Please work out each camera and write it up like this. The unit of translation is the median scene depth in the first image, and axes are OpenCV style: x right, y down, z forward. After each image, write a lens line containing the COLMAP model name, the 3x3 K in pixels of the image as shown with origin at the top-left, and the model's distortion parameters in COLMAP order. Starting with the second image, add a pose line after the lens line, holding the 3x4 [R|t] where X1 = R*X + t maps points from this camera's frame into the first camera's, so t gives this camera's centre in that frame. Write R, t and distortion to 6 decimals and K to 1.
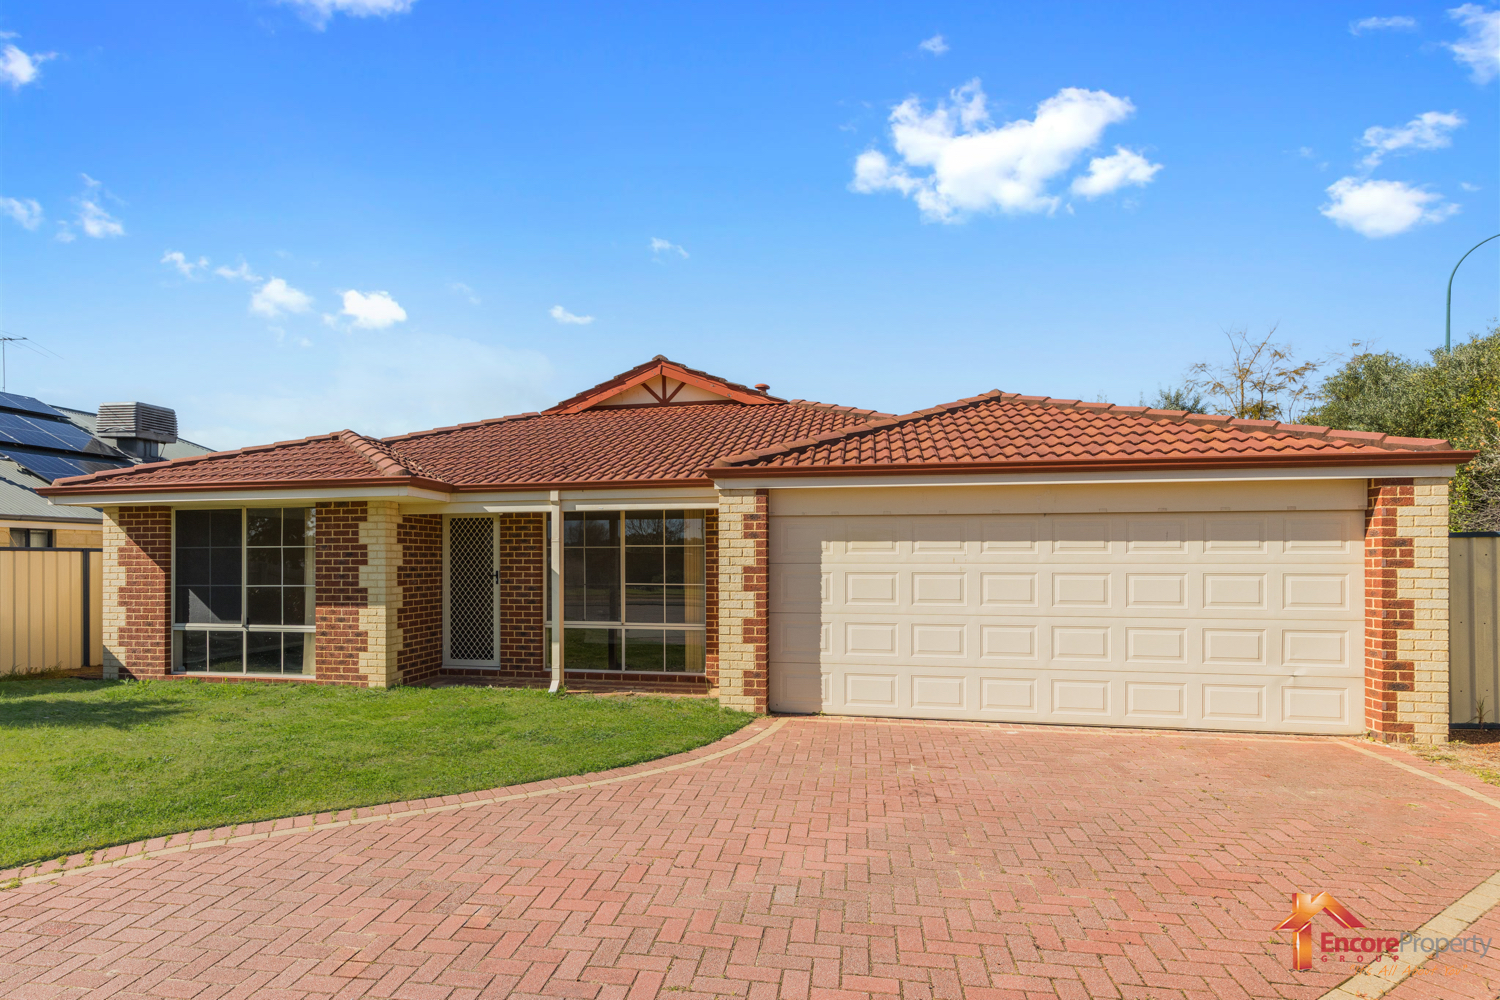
lens RADIAL K [[755.2, 0, 750.8], [0, 755.2, 514.3], [0, 0, 1]] dist [0.005006, 0.000316]
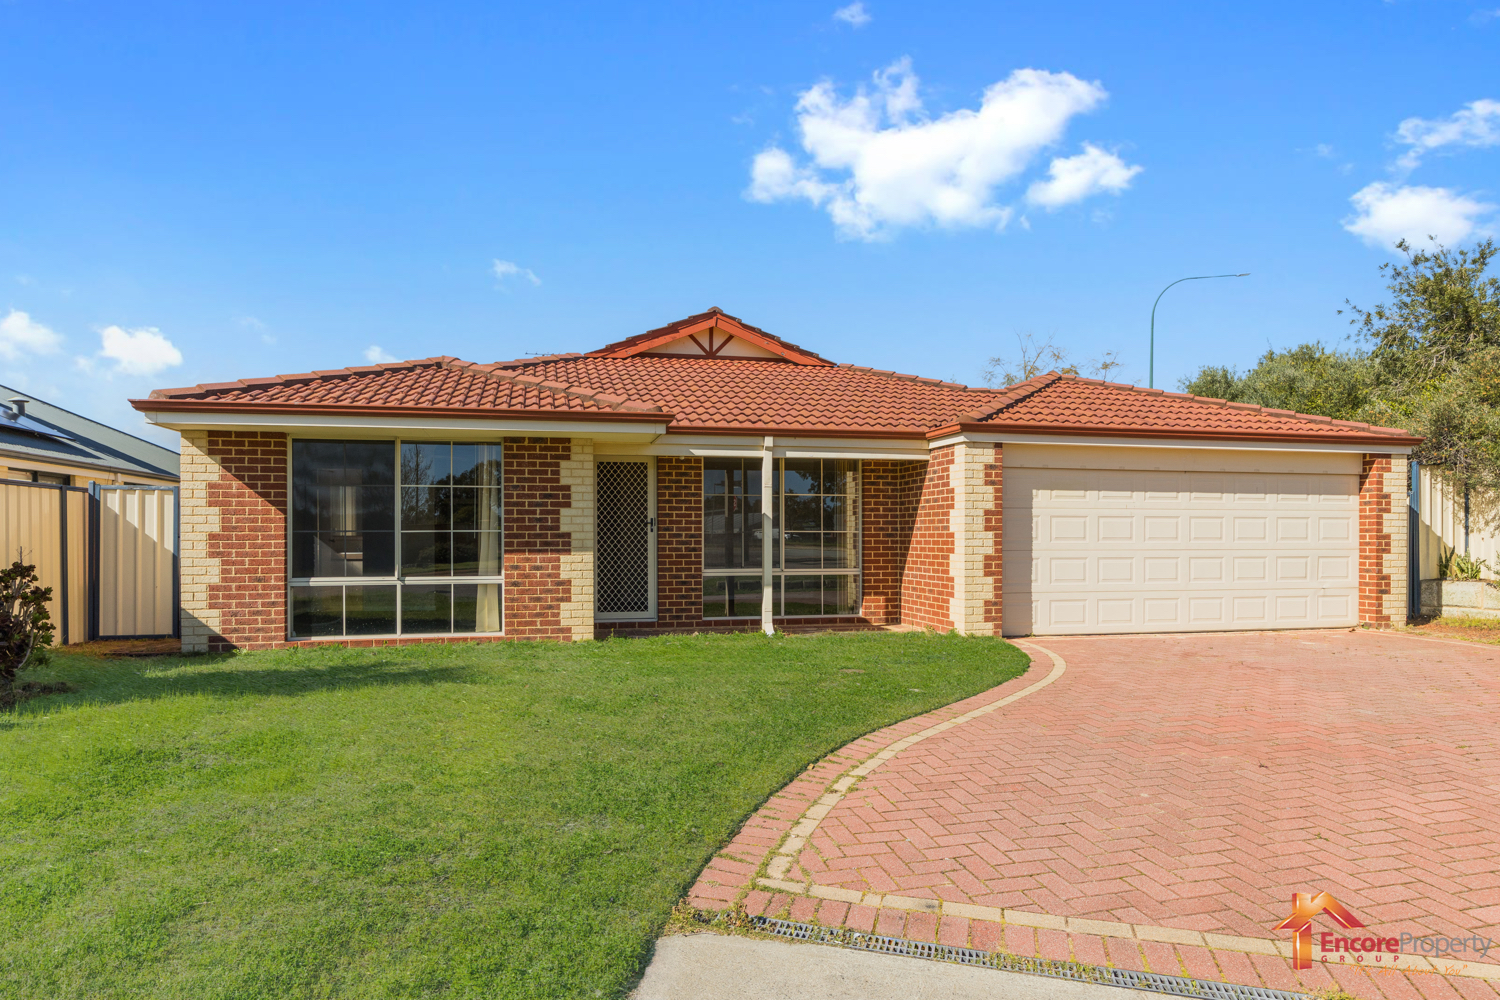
lens RADIAL K [[806.2, 0, 749.0], [0, 806.2, 491.8], [0, 0, 1]] dist [0.006331, -0.000764]
pose [[0.918138, 0.021483, 0.395679, -0.694104], [-0.023426, 0.999726, 0.000078, 0.042391], [-0.395569, -0.009341, 0.918389, 0.015109]]
